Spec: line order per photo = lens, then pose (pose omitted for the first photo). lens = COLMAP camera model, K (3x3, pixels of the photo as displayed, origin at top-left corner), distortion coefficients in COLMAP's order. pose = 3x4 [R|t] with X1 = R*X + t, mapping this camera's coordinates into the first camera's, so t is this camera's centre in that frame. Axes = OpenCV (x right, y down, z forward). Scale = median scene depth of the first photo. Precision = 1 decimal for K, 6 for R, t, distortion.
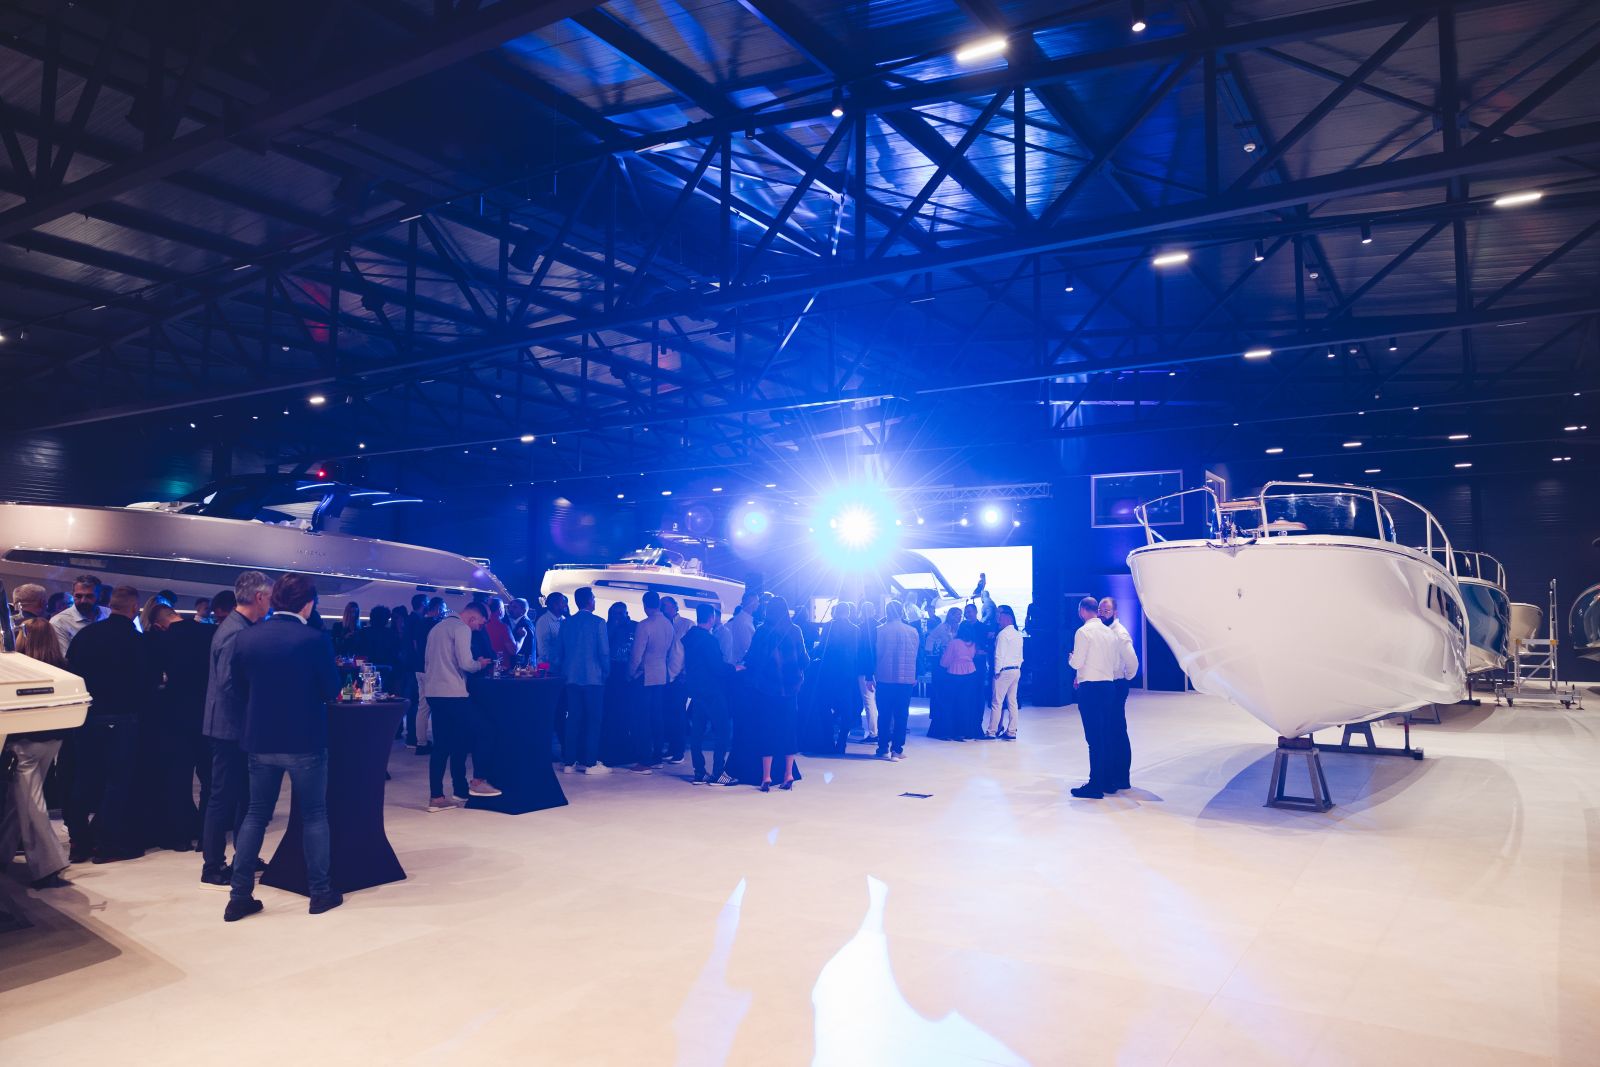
lens RADIAL K [[1096.6, 0, 800.8], [0, 1096.6, 527.9], [0, 0, 1]] dist [0.000570, 0.012656]
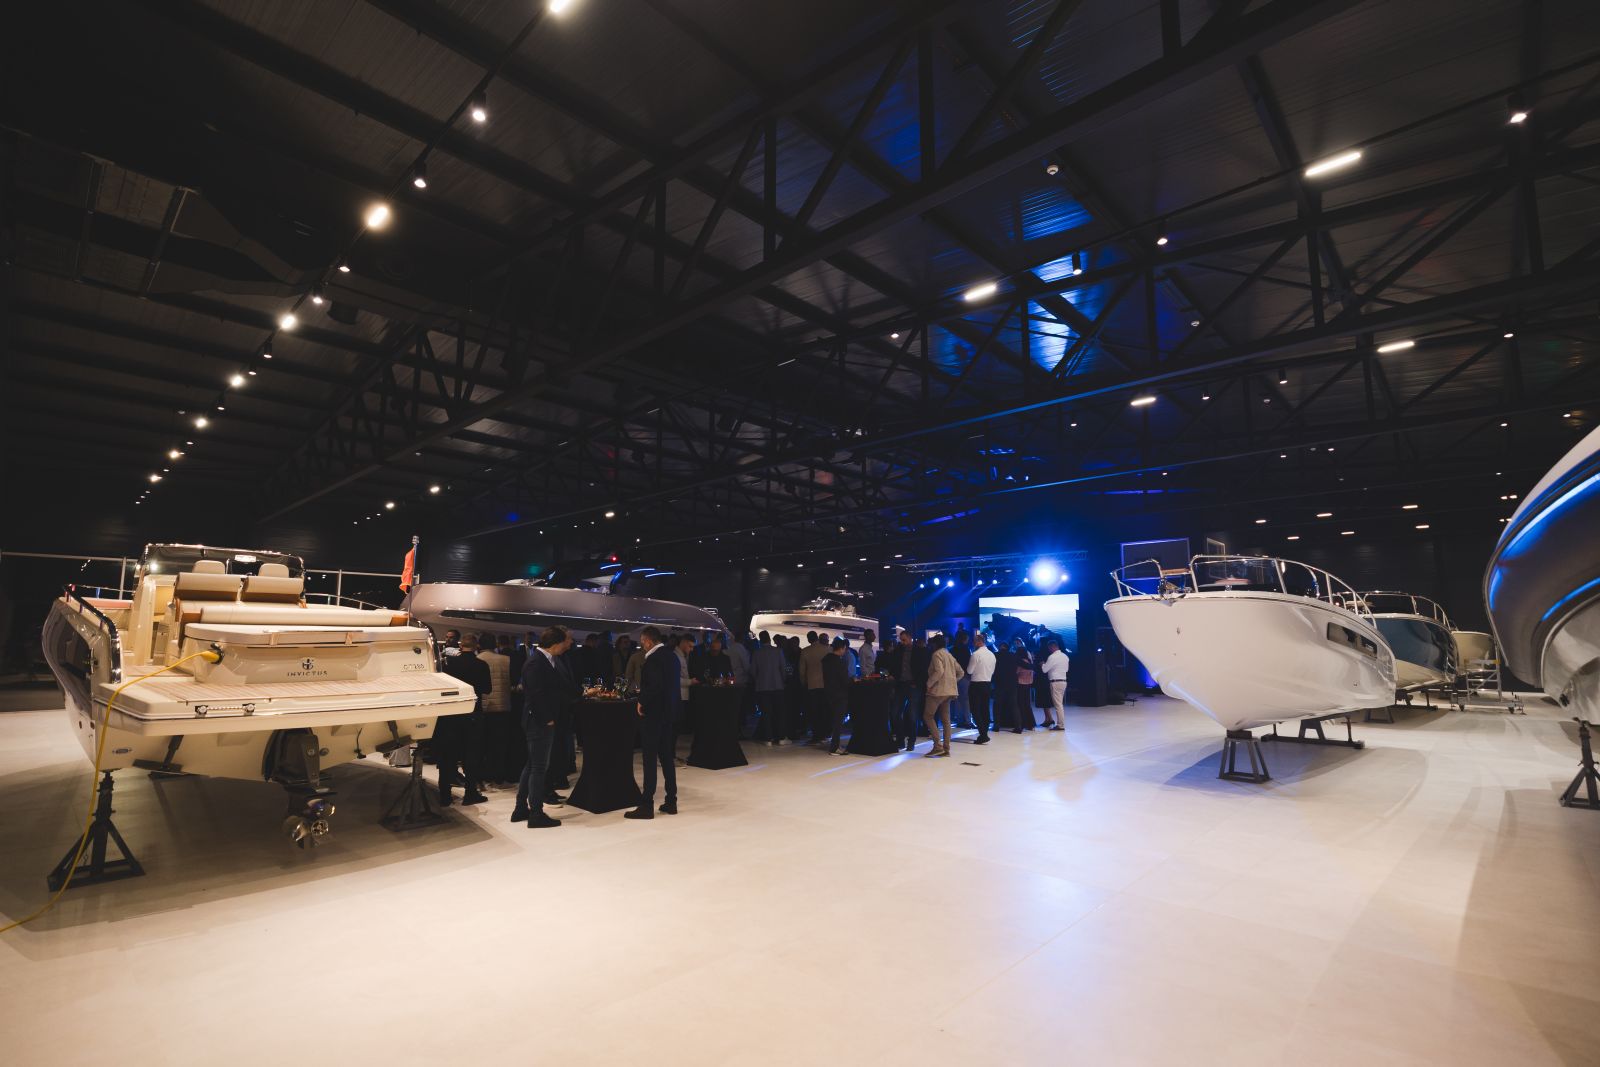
lens RADIAL K [[750.2, 0, 789.9], [0, 750.2, 549.5], [0, 0, 1]] dist [0.013503, -0.000870]
pose [[0.980652, -0.031877, -0.193145, 0.038557], [0.023660, 0.998720, -0.044705, -0.007779], [0.194323, 0.039270, 0.980151, -0.046735]]
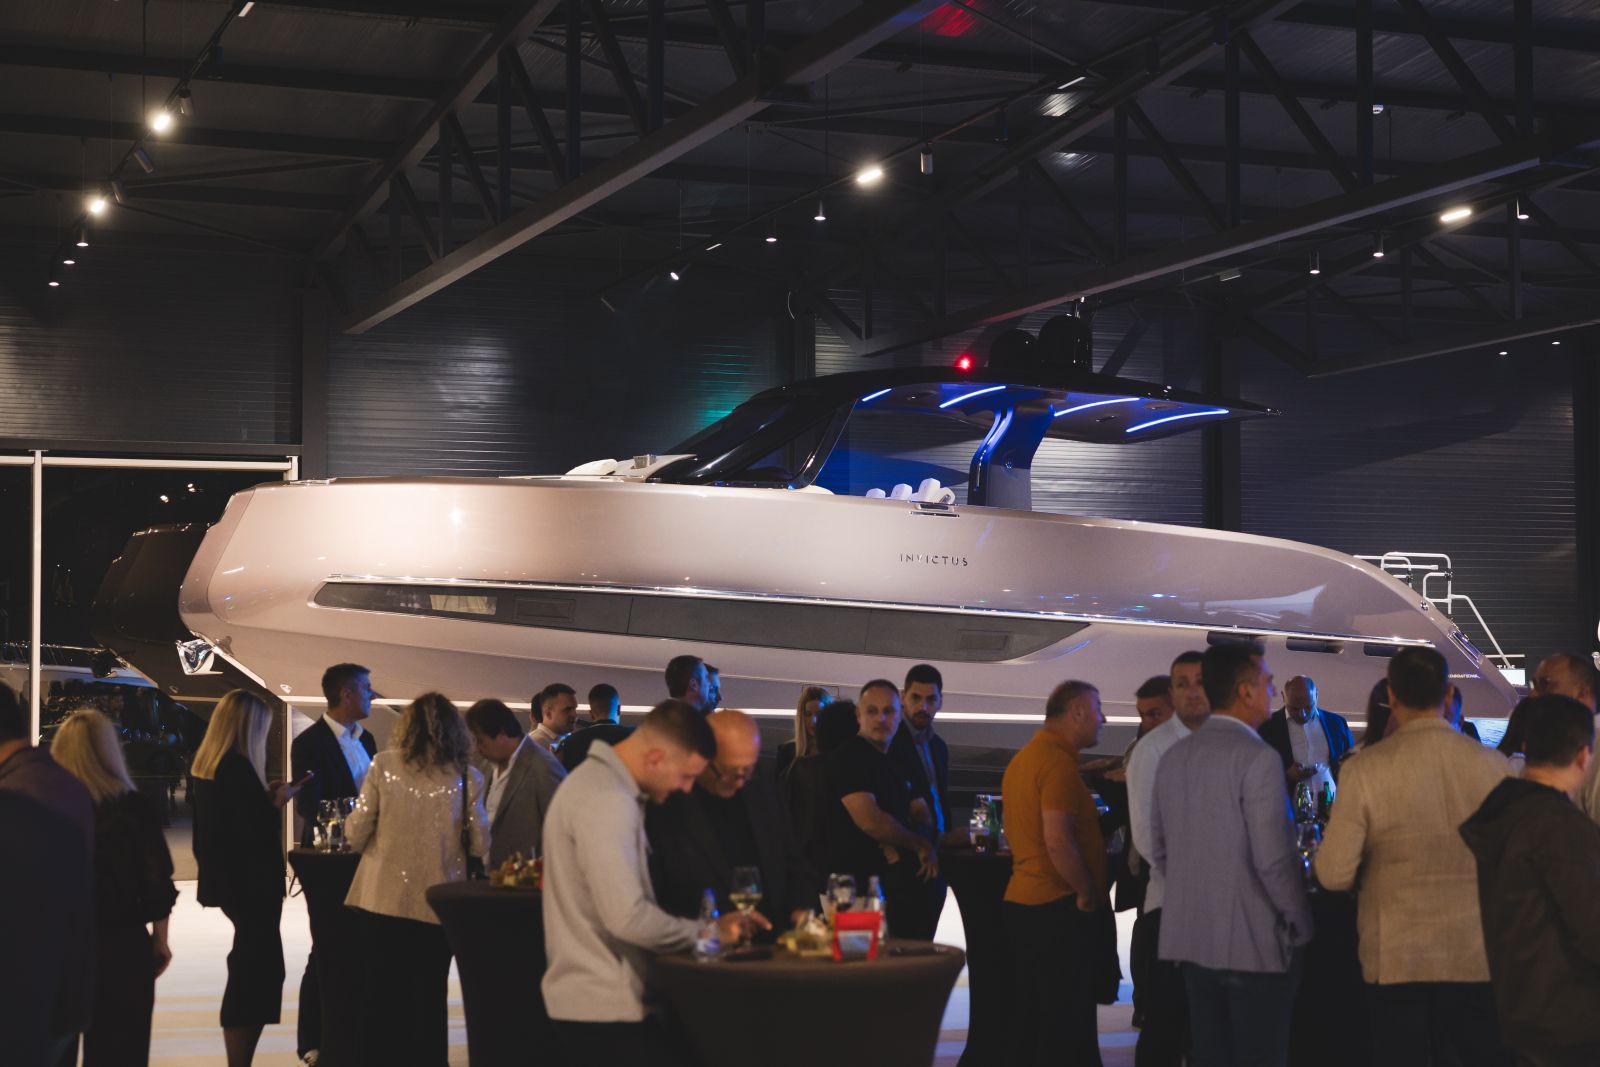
lens RADIAL K [[2630.7, 0, 805.6], [0, 2630.7, 539.3], [0, 0, 1]] dist [0.025904, 0.000000]
pose [[0.811628, -0.047204, -0.582264, 0.087323], [0.060552, 0.998159, 0.003484, 0.009943], [0.581027, -0.038085, 0.812992, 0.202195]]
